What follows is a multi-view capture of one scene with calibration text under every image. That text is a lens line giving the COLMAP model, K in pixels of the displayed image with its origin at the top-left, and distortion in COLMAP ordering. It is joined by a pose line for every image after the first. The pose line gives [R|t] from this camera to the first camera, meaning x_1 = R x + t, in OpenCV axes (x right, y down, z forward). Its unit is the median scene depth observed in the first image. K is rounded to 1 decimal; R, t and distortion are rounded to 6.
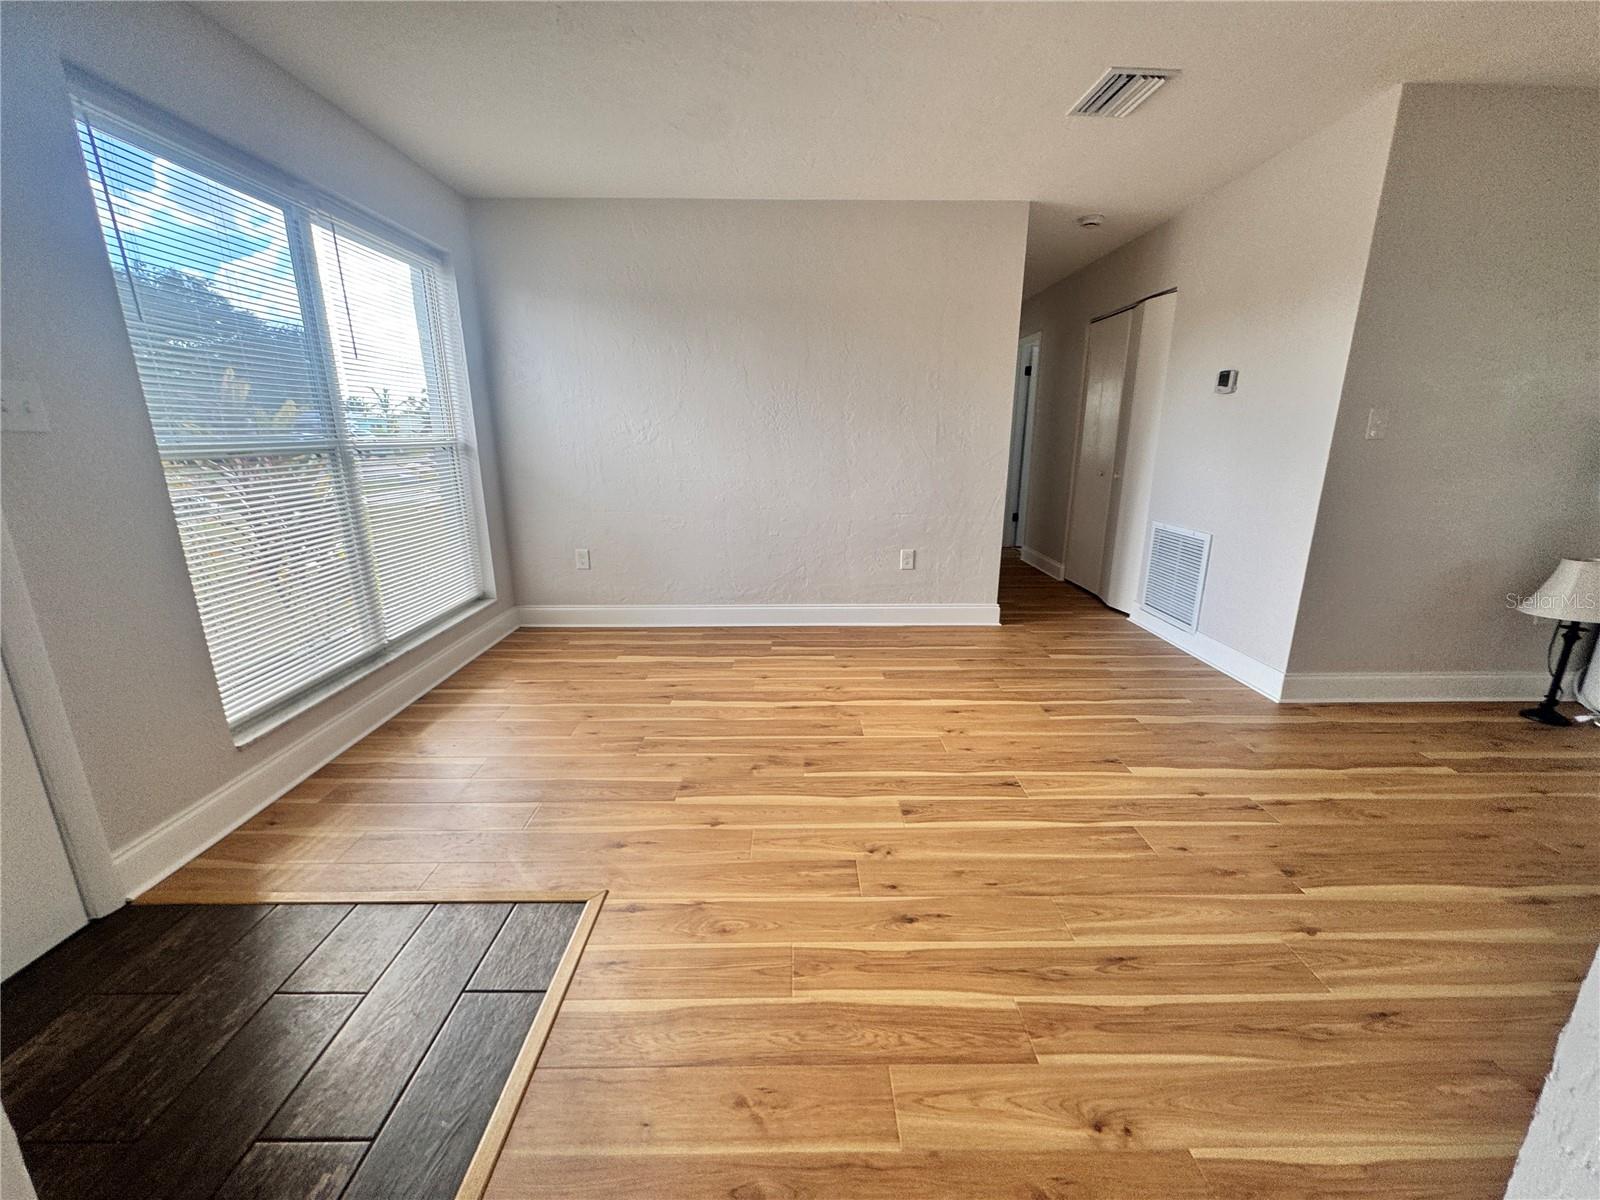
lens RADIAL K [[643.5, 0, 800.0], [0, 643.5, 600.0], [0, 0, 1]] dist [-0.000042, 0.000131]
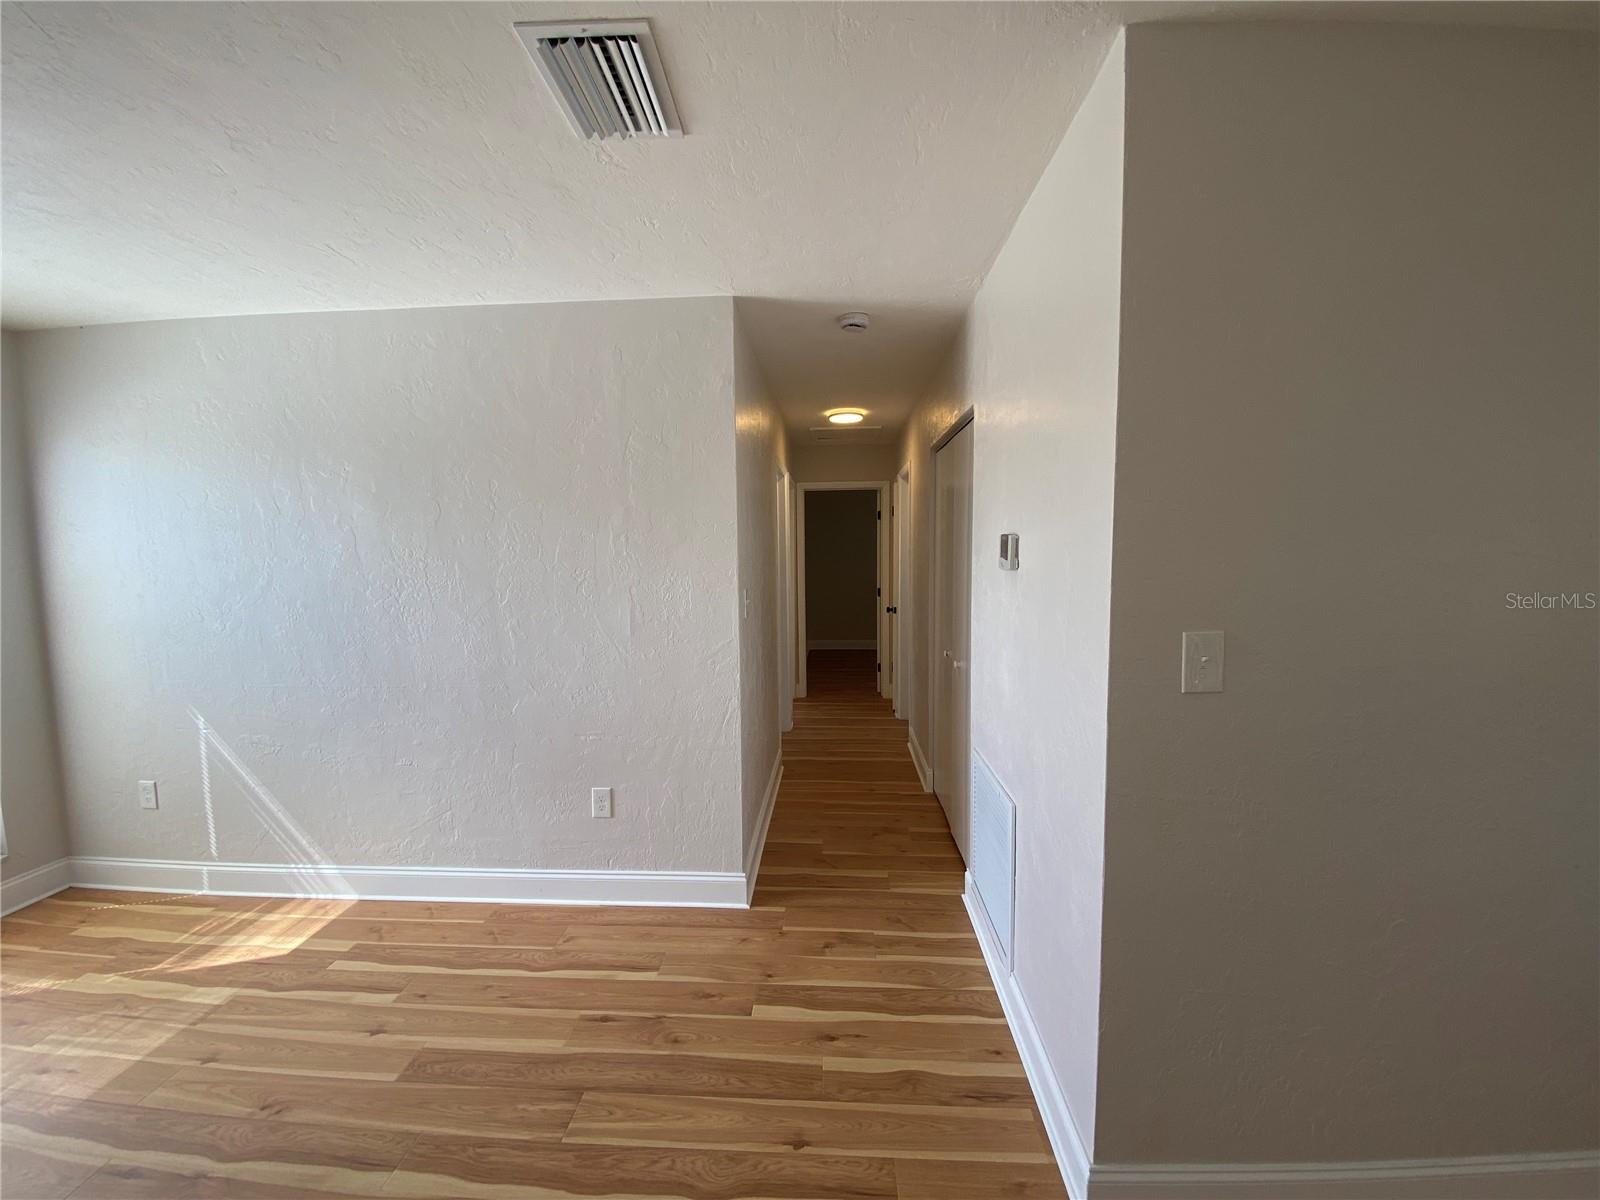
lens RADIAL K [[640.3, 0, 800.0], [0, 640.3, 600.0], [0, 0, 1]] dist [-0.001615, -0.000335]
pose [[0.996026, -0.006247, -0.088847, 0.457751], [-0.008510, 0.986299, -0.164748, -0.172054], [0.088659, 0.164849, 0.982326, 0.358355]]
